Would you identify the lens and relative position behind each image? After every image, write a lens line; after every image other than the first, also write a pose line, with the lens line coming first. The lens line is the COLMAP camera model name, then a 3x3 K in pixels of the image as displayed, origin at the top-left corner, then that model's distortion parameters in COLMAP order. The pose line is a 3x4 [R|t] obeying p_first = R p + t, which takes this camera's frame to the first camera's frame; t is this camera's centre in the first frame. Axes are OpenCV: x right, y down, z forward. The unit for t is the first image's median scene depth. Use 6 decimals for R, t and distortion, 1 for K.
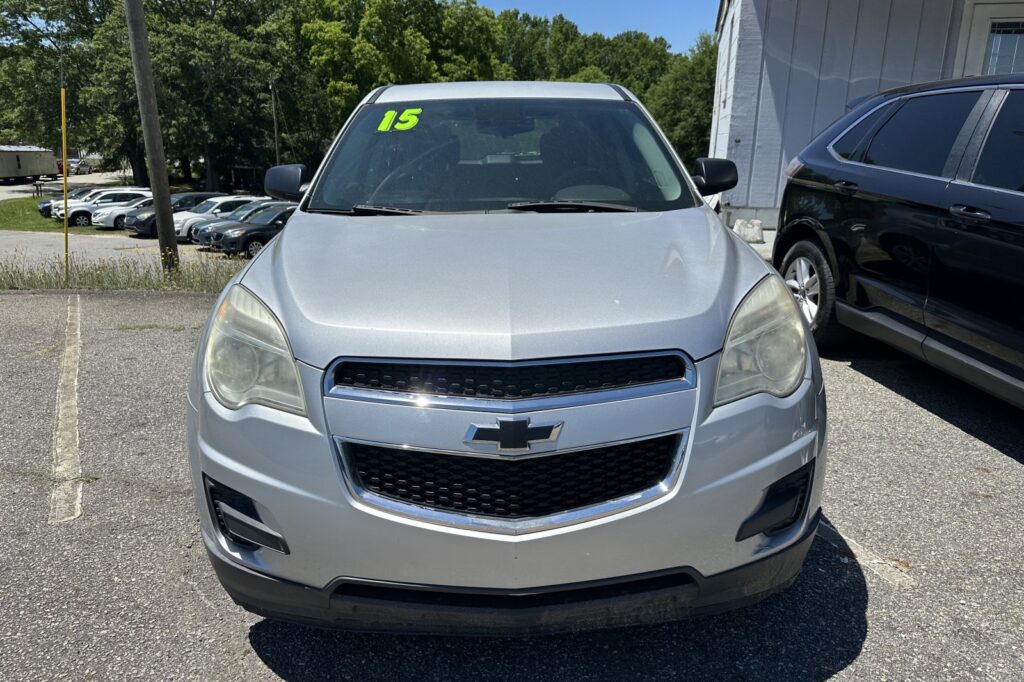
lens RADIAL K [[762.9, 0, 512.0], [0, 762.9, 341.0], [0, 0, 1]] dist [0.003481, -0.009290]
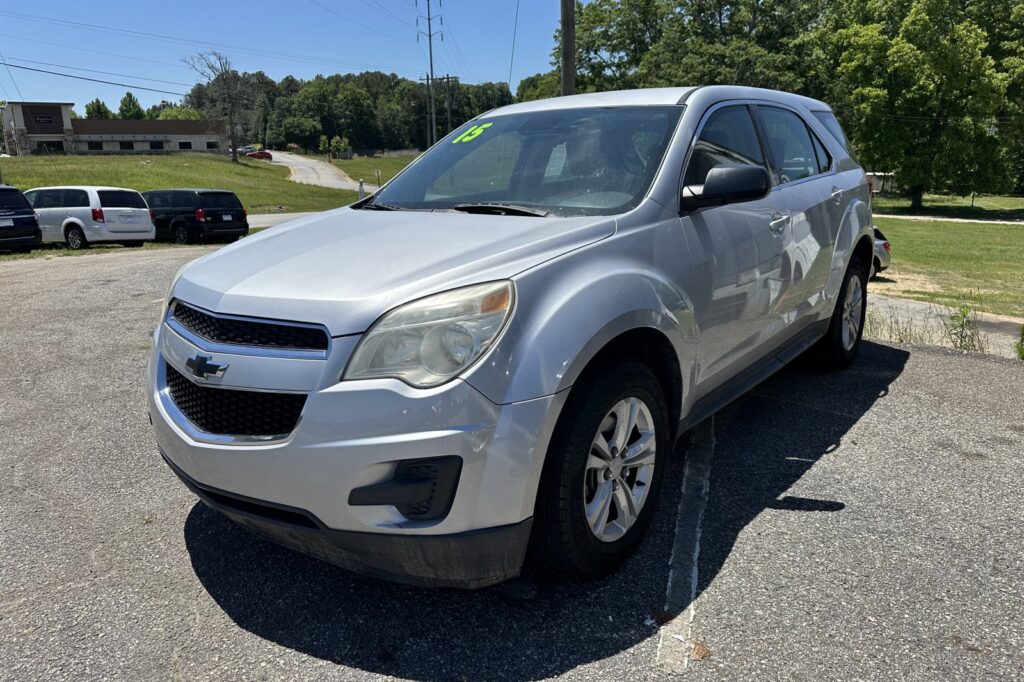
lens RADIAL K [[762.9, 0, 512.0], [0, 762.9, 341.0], [0, 0, 1]] dist [0.003481, -0.009290]
pose [[0.746152, 0.147804, -0.649162, 0.105745], [-0.156978, 0.986612, 0.044204, -0.005551], [0.647004, 0.068921, 0.759365, 0.026912]]
